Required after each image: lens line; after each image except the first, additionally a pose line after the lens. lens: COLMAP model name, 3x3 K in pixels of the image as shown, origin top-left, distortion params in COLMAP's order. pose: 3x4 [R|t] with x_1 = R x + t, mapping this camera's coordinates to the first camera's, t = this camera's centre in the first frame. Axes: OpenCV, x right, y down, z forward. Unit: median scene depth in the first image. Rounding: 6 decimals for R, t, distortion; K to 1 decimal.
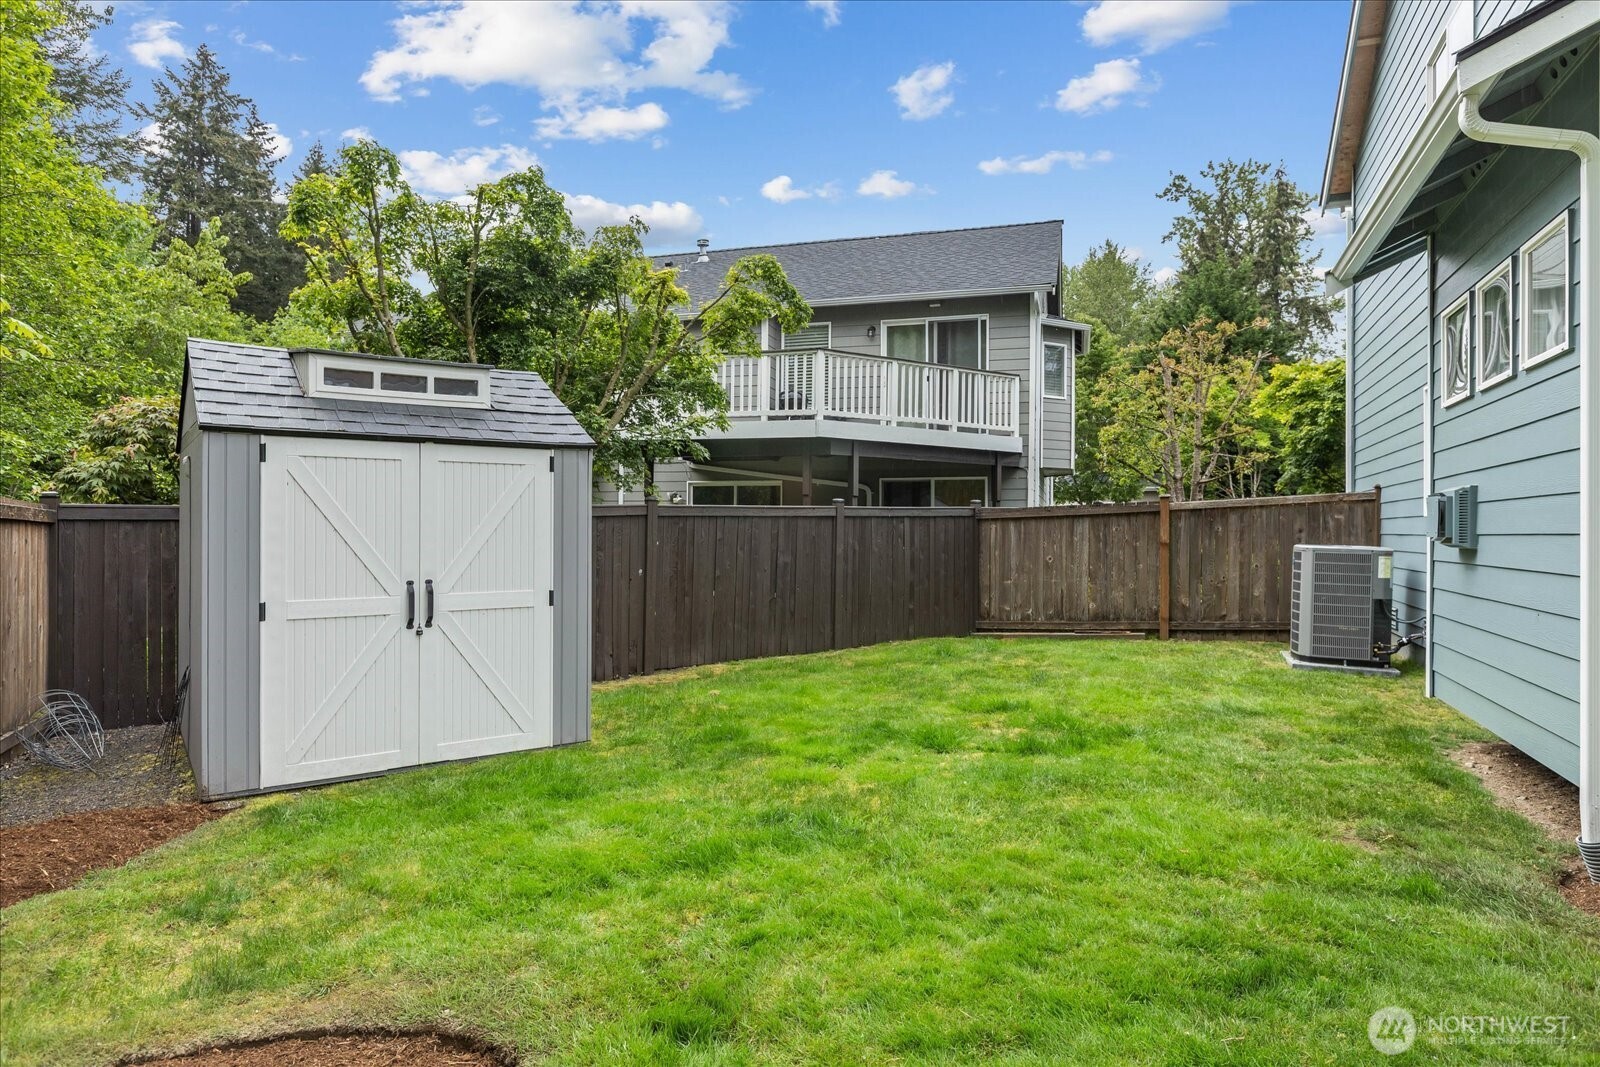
lens RADIAL K [[943.0, 0, 795.0], [0, 943.0, 505.2], [0, 0, 1]] dist [-0.003110, -0.002020]
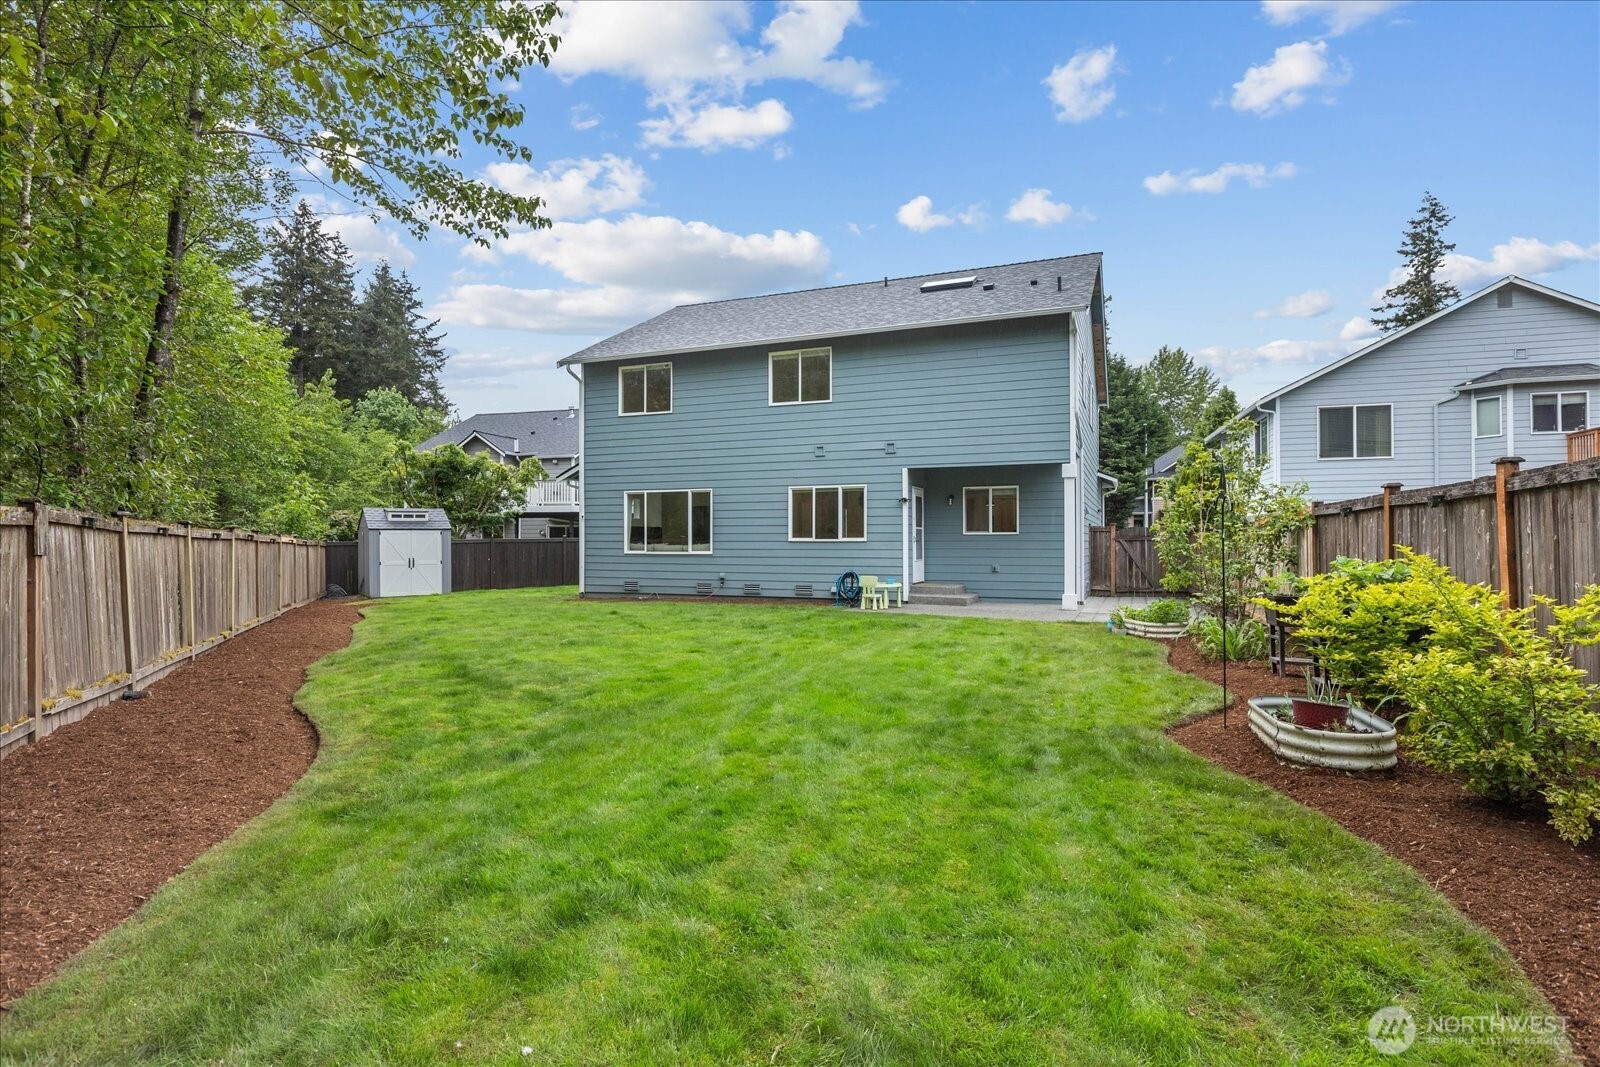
lens RADIAL K [[857.1, 0, 800.0], [0, 857.1, 533.5], [0, 0, 1]] dist [-0.002406, -0.000631]
pose [[0.999786, -0.004934, -0.020099, 1.008000], [0.005185, 0.999909, 0.012421, -0.054584], [0.020036, -0.012522, 0.999721, -2.007692]]
